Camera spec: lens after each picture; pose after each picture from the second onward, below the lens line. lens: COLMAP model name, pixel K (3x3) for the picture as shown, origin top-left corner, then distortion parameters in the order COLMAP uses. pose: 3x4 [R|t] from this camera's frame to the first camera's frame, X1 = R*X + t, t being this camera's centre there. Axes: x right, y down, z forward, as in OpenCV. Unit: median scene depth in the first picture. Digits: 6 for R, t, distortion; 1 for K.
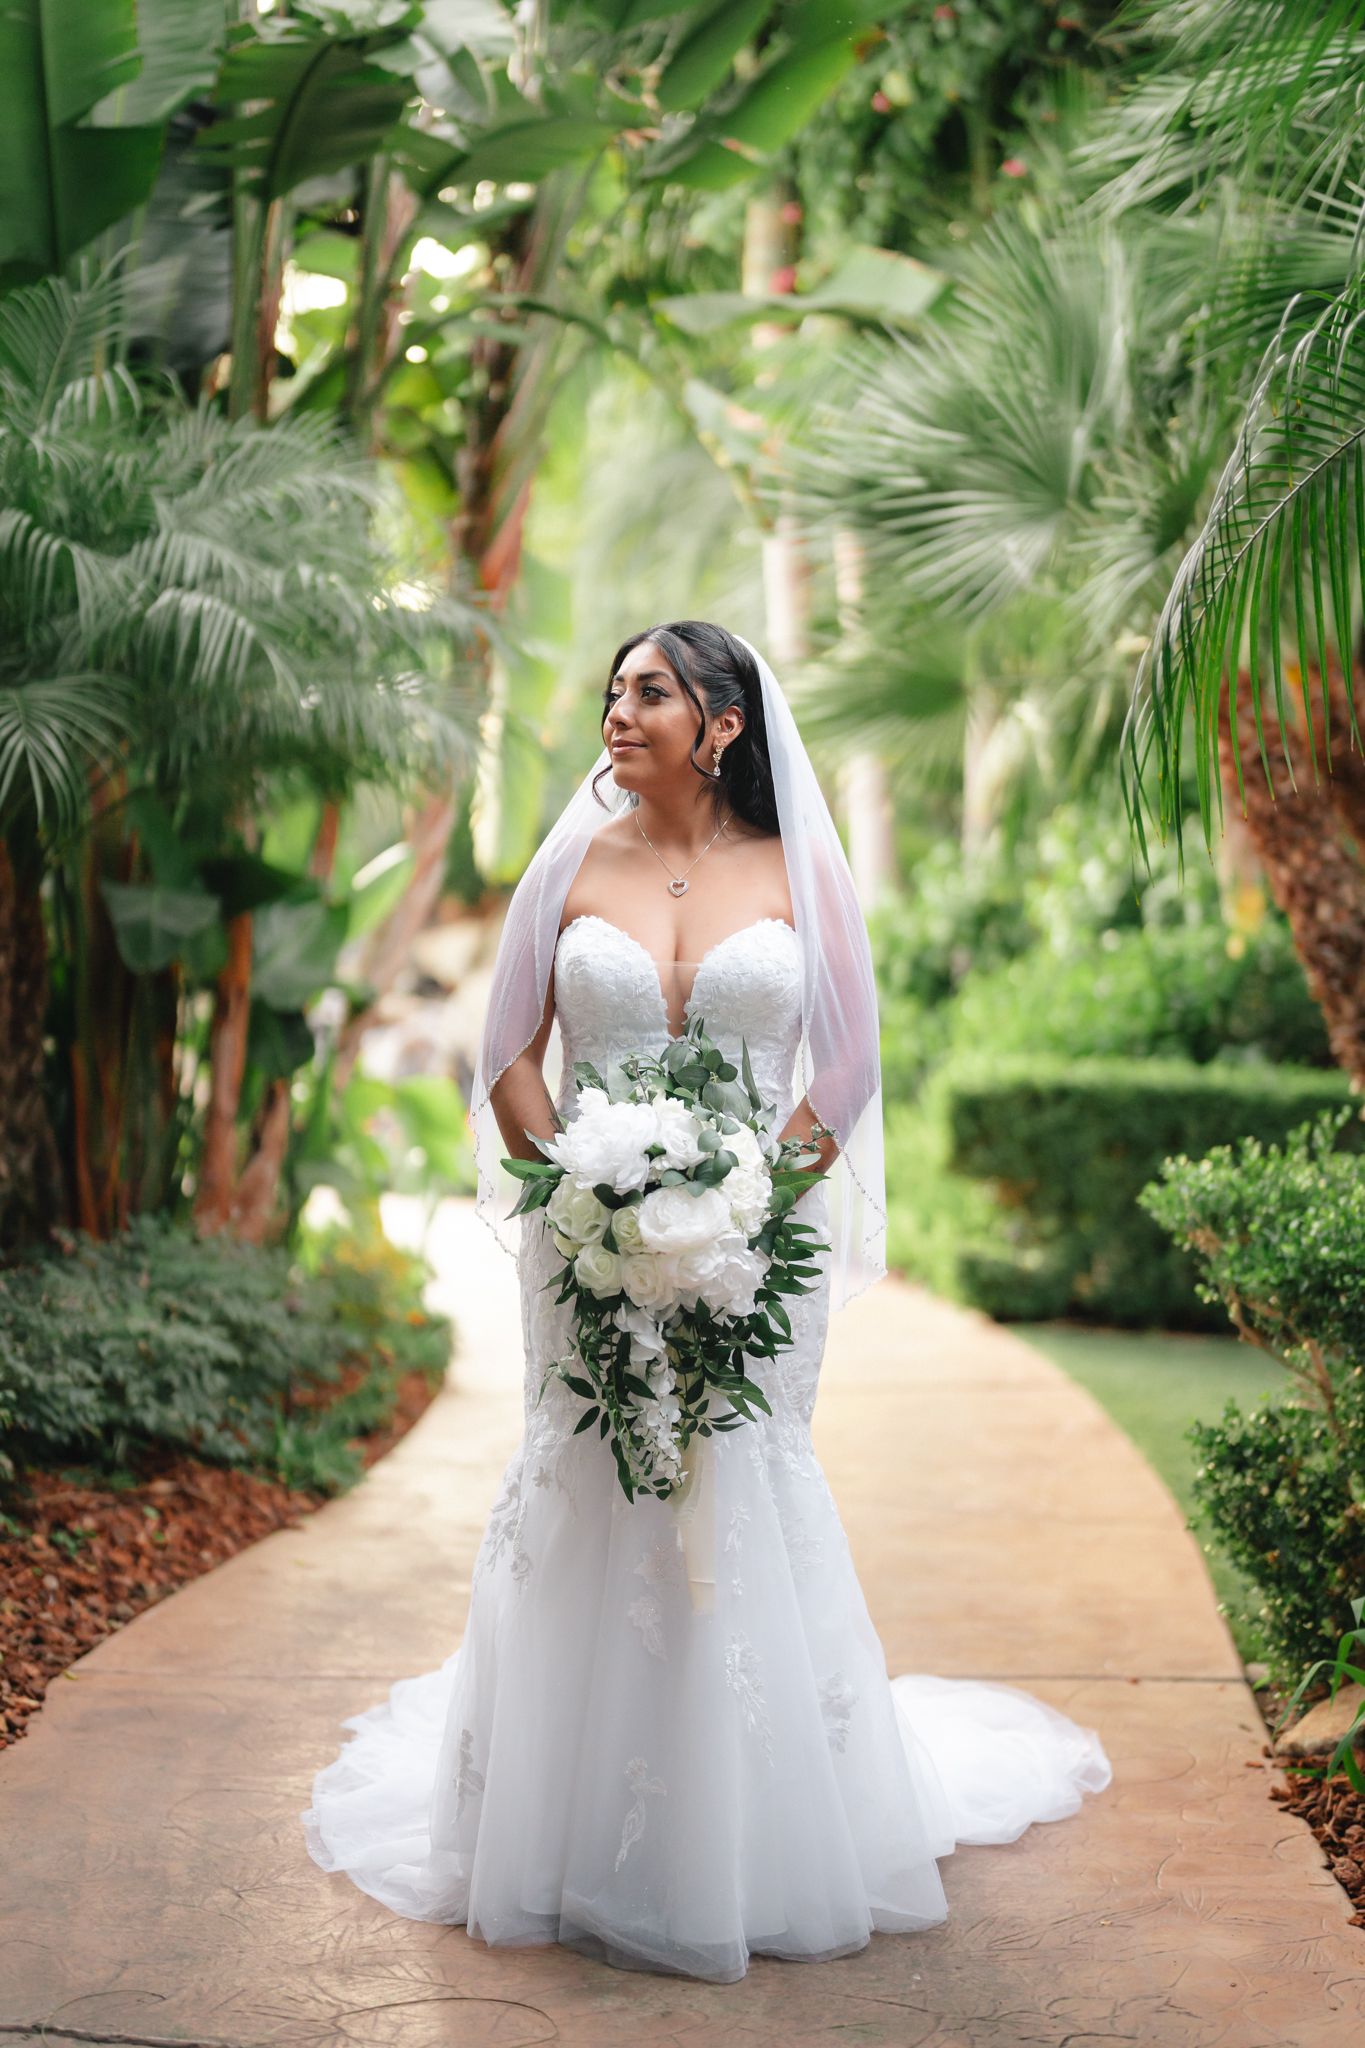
lens RADIAL K [[2940.0, 0, 682.5], [0, 2940.0, 1024.0], [0, 0, 1]] dist [-0.263030, 0.585717]
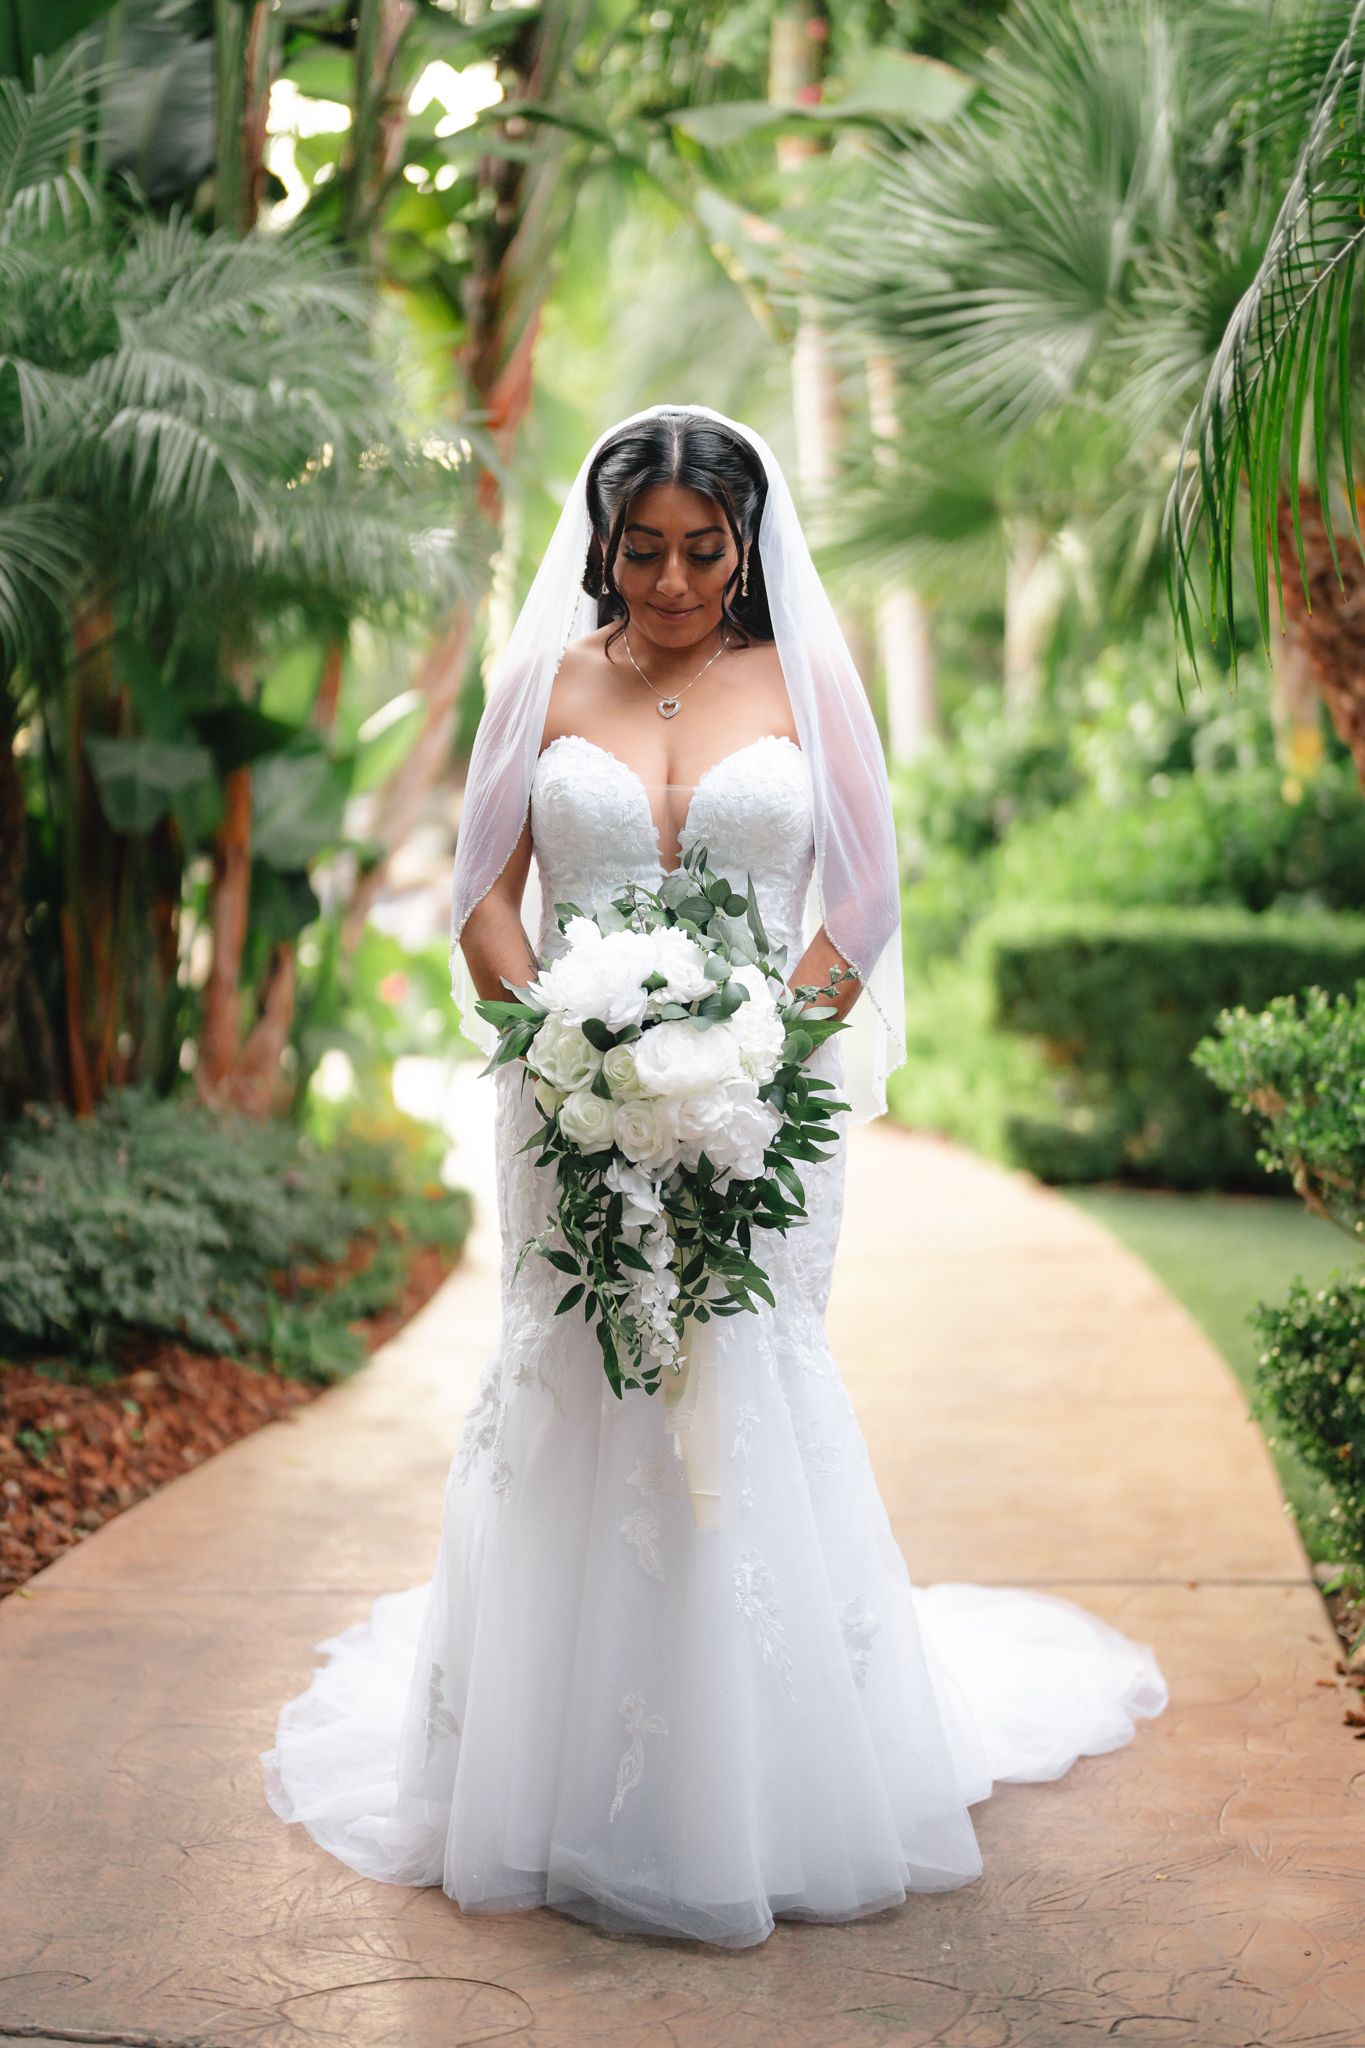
lens RADIAL K [[2815.7, 0, 682.5], [0, 2815.7, 1024.0], [0, 0, 1]] dist [-0.237470, 0.527846]
pose [[0.999575, -0.013760, -0.025716, 0.018189], [0.014946, 0.998806, 0.046517, 0.006393], [0.025046, -0.046881, 0.998586, 0.115869]]
